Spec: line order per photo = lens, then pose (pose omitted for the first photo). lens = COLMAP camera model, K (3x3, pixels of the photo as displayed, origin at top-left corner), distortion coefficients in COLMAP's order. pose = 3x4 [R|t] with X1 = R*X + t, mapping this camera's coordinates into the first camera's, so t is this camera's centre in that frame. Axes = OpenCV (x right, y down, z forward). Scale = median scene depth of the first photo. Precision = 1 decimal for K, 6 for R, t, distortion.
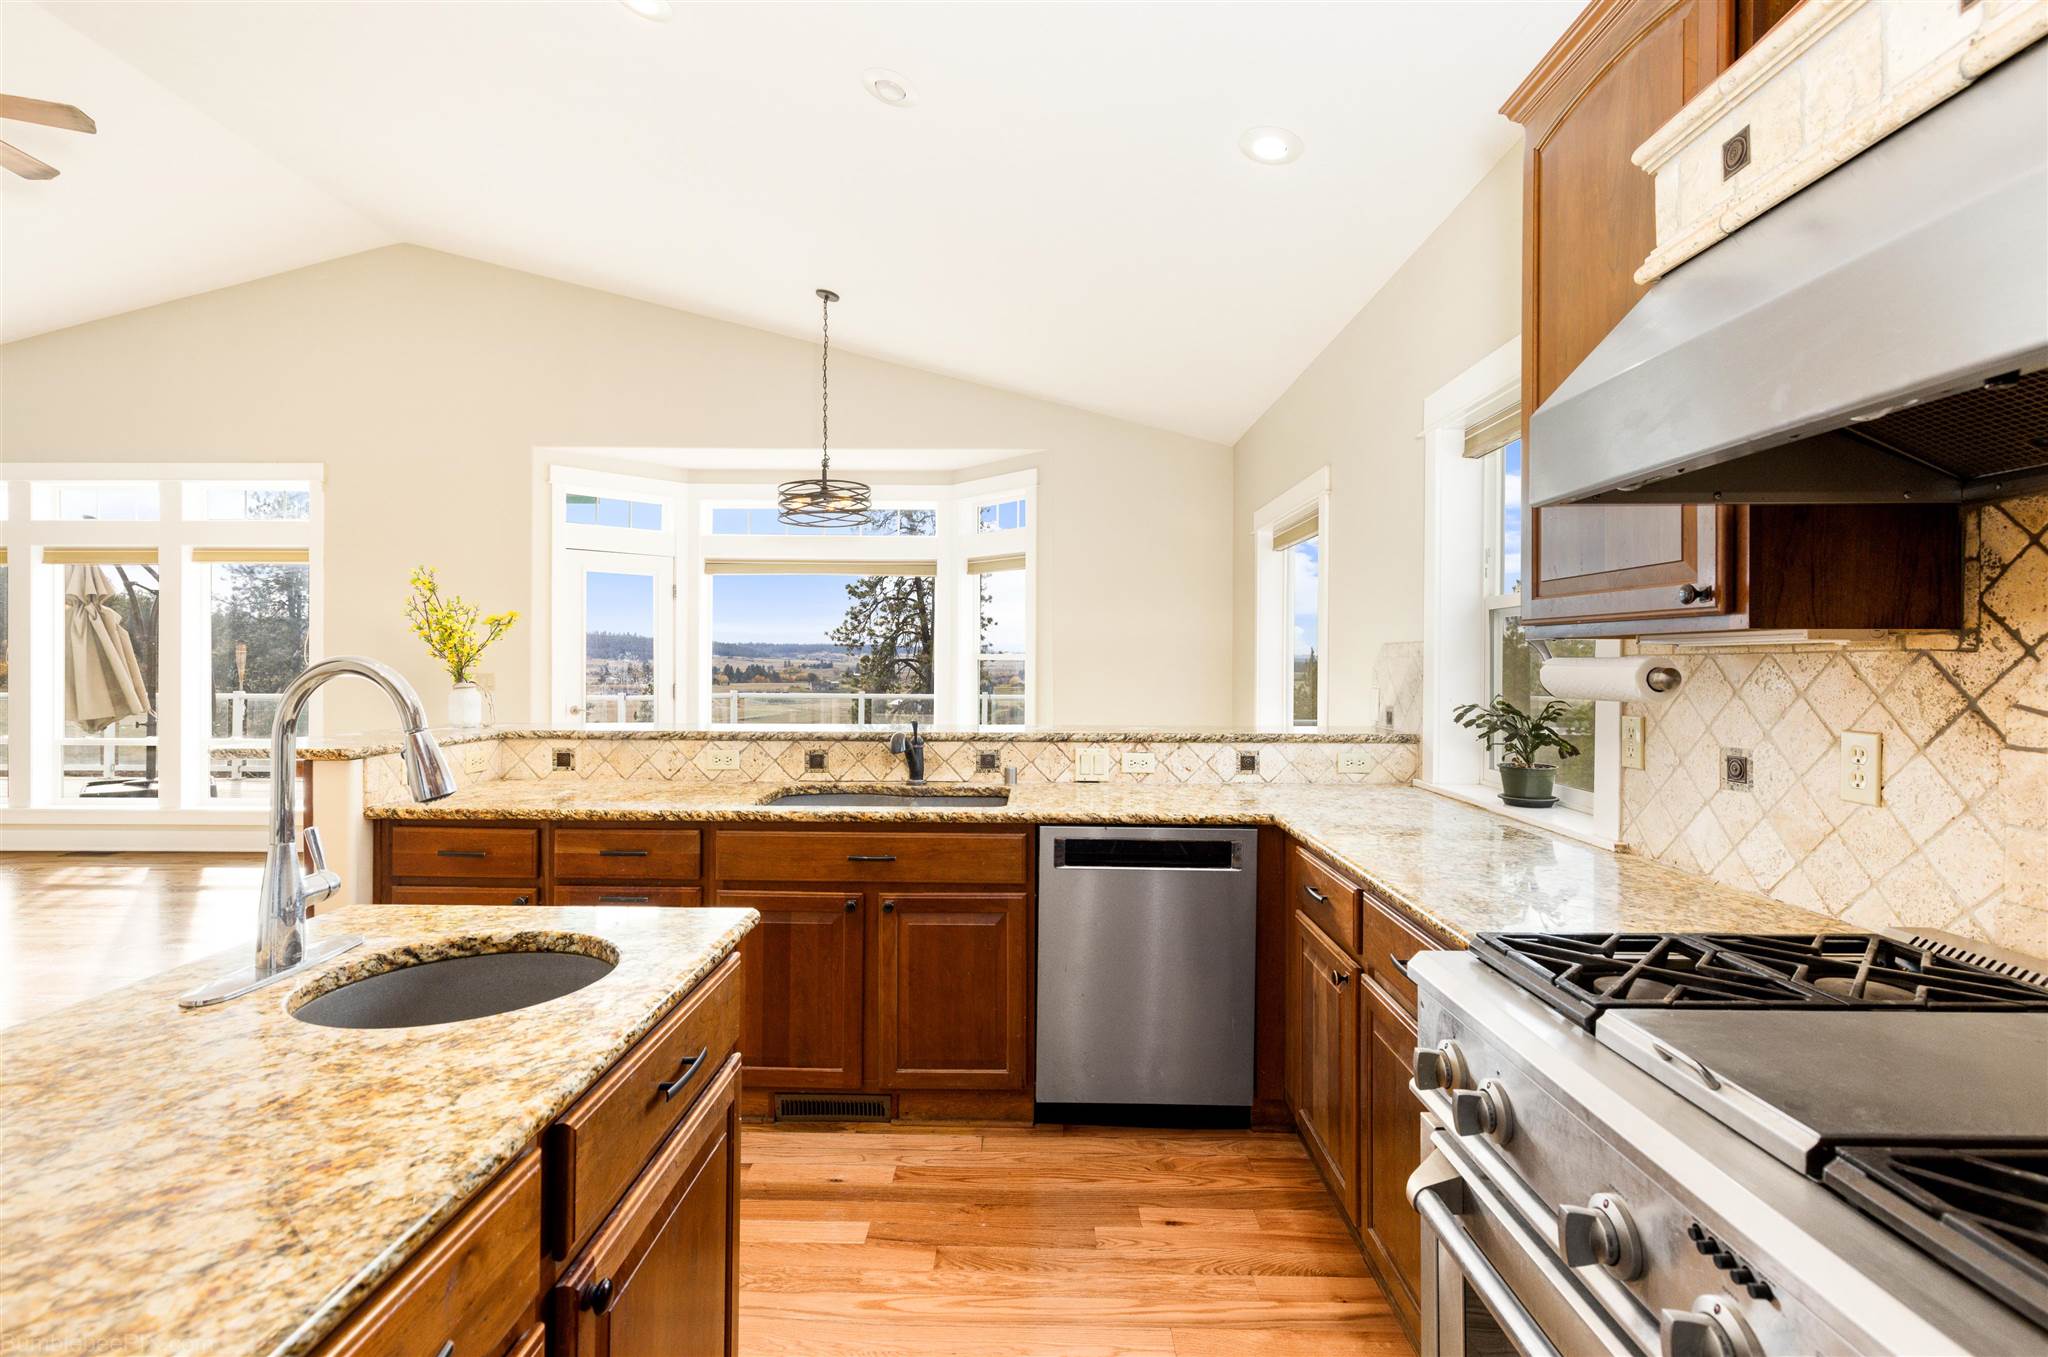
lens RADIAL K [[942.3, 0, 1016.3], [0, 942.3, 661.2], [0, 0, 1]] dist [0.003723, -0.000198]
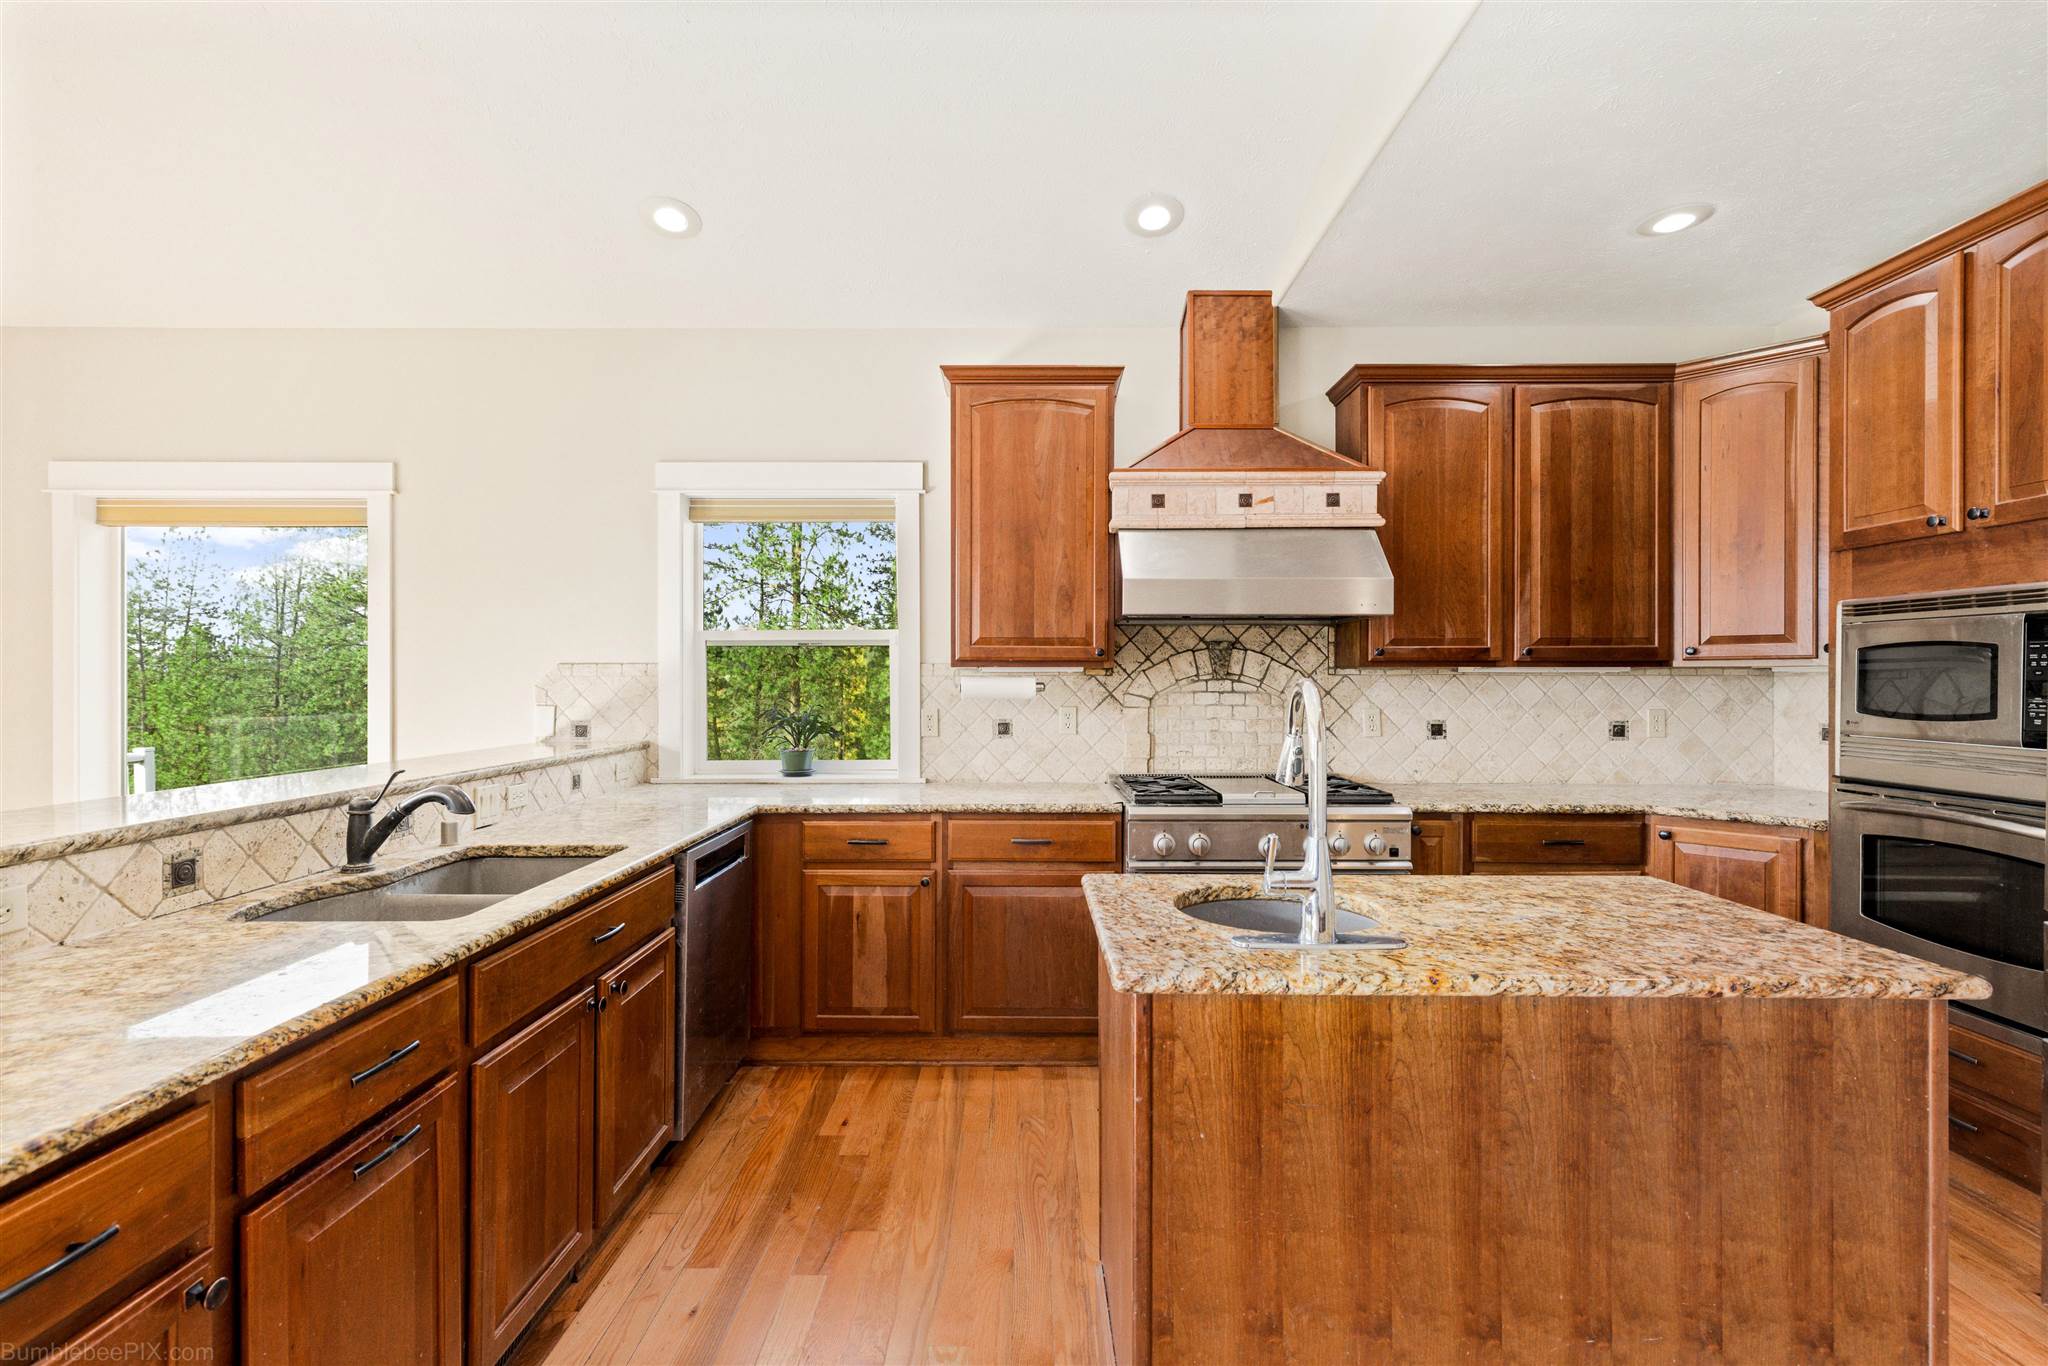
lens RADIAL K [[930.4, 0, 1019.1], [0, 930.4, 682.4], [0, 0, 1]] dist [0.007345, -0.000165]
pose [[-0.019414, -0.006546, 0.999790, -0.922815], [0.001240, 0.999978, 0.006571, -0.004433], [-0.999811, 0.001368, -0.019405, 0.668369]]
